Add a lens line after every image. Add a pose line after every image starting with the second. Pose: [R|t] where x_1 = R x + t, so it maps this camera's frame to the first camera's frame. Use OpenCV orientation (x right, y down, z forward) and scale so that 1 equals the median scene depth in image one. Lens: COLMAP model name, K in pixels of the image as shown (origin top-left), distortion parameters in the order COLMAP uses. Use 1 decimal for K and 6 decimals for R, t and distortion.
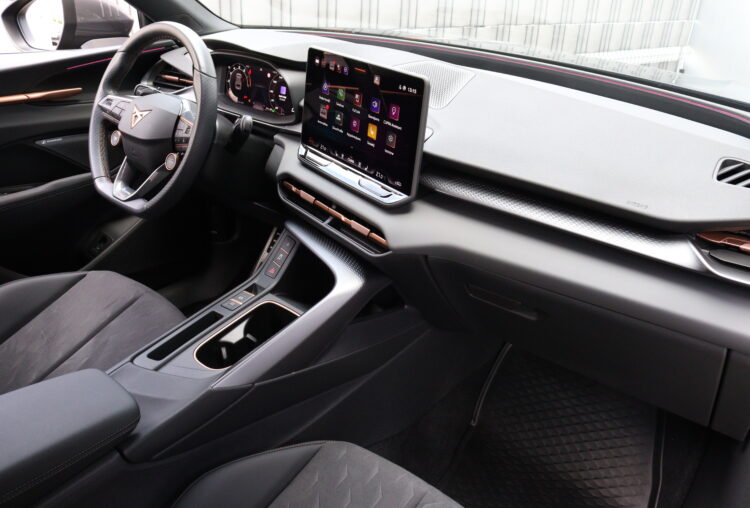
lens RADIAL K [[627.9, 0, 373.7], [0, 627.9, 249.7], [0, 0, 1]] dist [-0.172146, 0.147160]
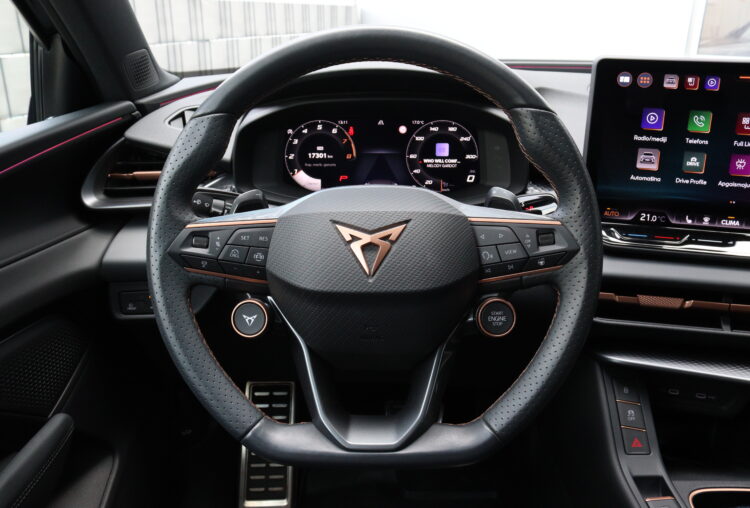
lens RADIAL K [[627.9, 0, 373.7], [0, 627.9, 249.7], [0, 0, 1]] dist [-0.172146, 0.147160]
pose [[0.784200, -0.259160, 0.563796, -0.657972], [0.312728, 0.949841, 0.001630, -0.225101], [-0.535939, 0.175036, 0.825912, 0.672793]]
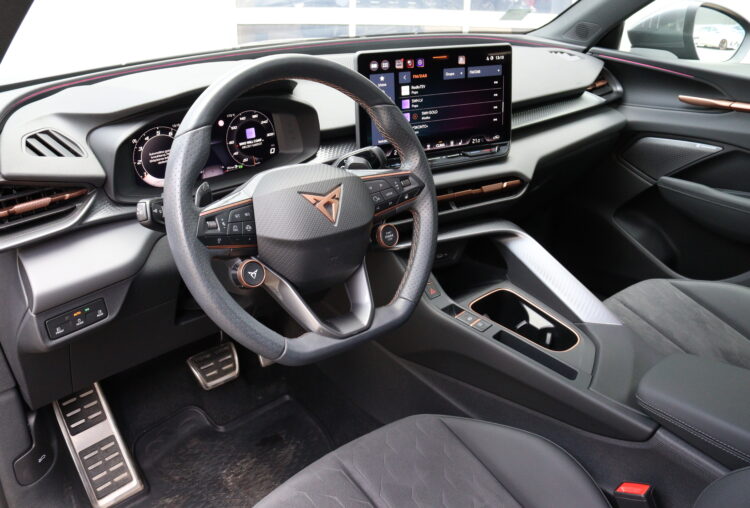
lens RADIAL K [[627.9, 0, 373.7], [0, 627.9, 249.7], [0, 0, 1]] dist [-0.172146, 0.147160]
pose [[0.142711, -0.450794, 0.881146, -1.019905], [0.450839, 0.822146, 0.347591, -0.400114], [-0.881123, 0.347650, 0.320565, 0.801761]]
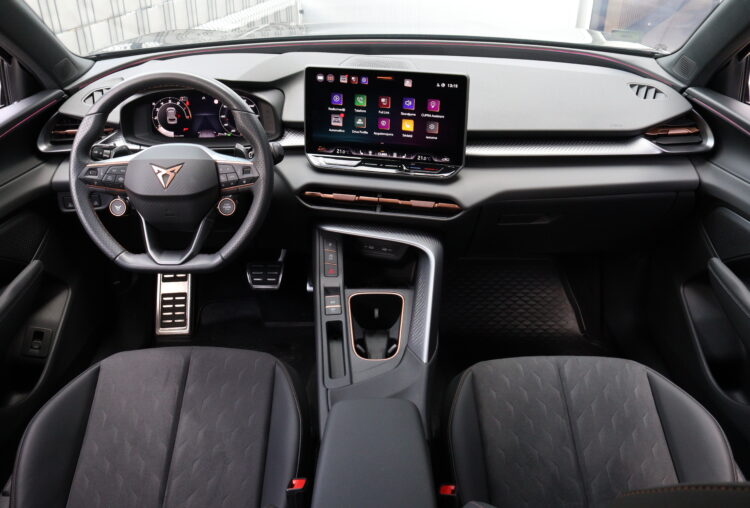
lens RADIAL K [[627.9, 0, 373.7], [0, 627.9, 249.7], [0, 0, 1]] dist [-0.172146, 0.147160]
pose [[0.759227, -0.362734, 0.540369, -0.731611], [0.322256, 0.930878, 0.172097, -0.178234], [-0.565443, 0.043477, 0.823641, 0.043329]]
